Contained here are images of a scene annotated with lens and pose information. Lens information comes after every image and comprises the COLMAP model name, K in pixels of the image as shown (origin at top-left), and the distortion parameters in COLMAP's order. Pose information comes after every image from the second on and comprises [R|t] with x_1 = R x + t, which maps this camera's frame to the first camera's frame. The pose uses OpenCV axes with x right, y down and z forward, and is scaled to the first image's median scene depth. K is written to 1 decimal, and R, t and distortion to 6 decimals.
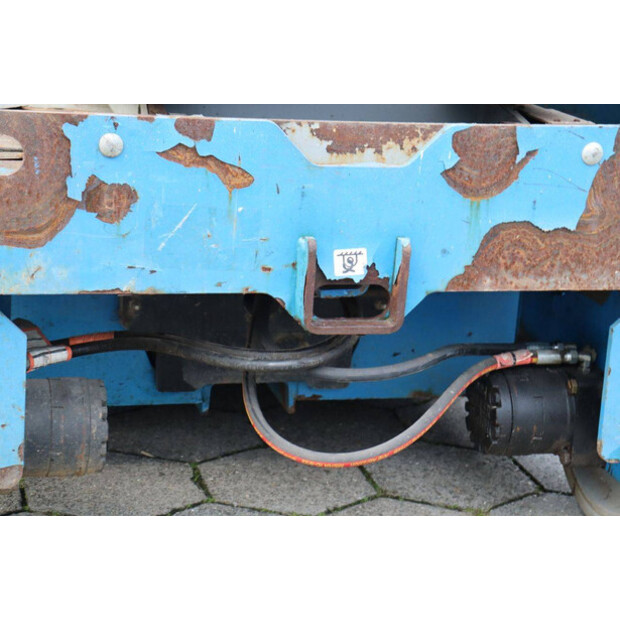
lens RADIAL K [[1463.3, 0, 318.7], [0, 1463.3, 310.9], [0, 0, 1]] dist [0.370977, 0.550535]
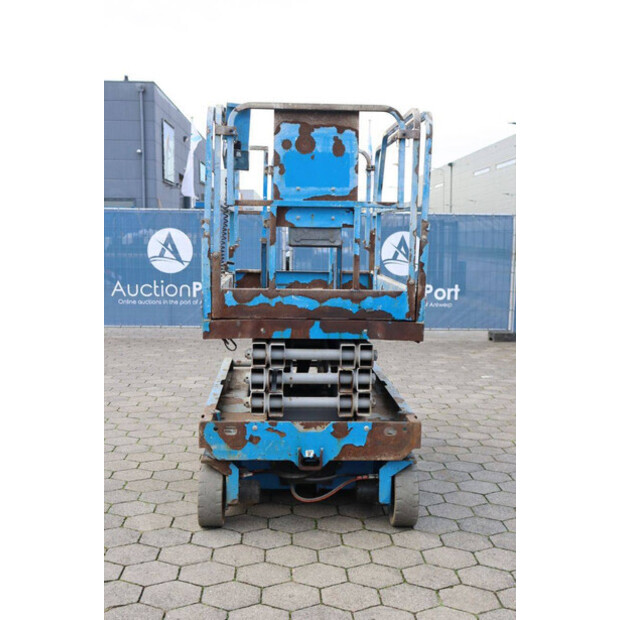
lens RADIAL K [[809.6, 0, 310.0], [0, 809.6, 310.0], [0, 0, 1]] dist [0.016990, 0.057638]
pose [[0.973232, -0.030255, -0.227824, 0.586064], [-0.012171, 0.983121, -0.182553, -0.012365], [0.229501, 0.180440, 0.956436, -1.389889]]
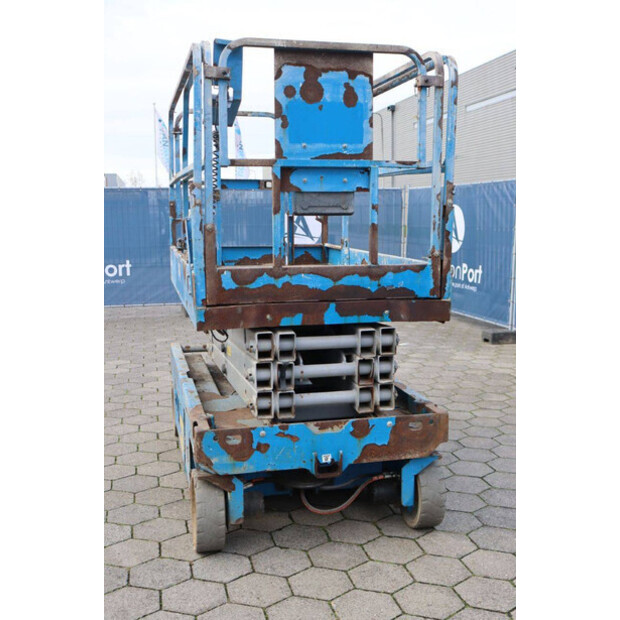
lens RADIAL K [[725.3, 0, 310.0], [0, 725.3, 310.0], [0, 0, 1]] dist [-0.019329, 0.042999]
pose [[0.996781, -0.065109, -0.046781, 0.090126], [0.058001, 0.988467, -0.139888, -0.150284], [0.055350, 0.136724, 0.989062, -0.882789]]
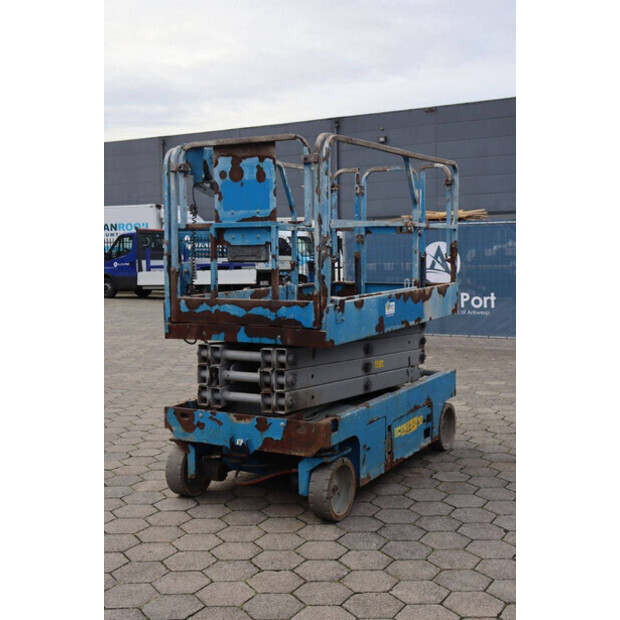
lens RADIAL K [[809.6, 0, 310.0], [0, 809.6, 310.0], [0, 0, 1]] dist [0.016990, 0.057638]
pose [[0.714188, -0.016756, -0.699754, 2.141486], [-0.129564, 0.979273, -0.155686, -0.074869], [0.687858, 0.201852, 0.697213, -0.860579]]
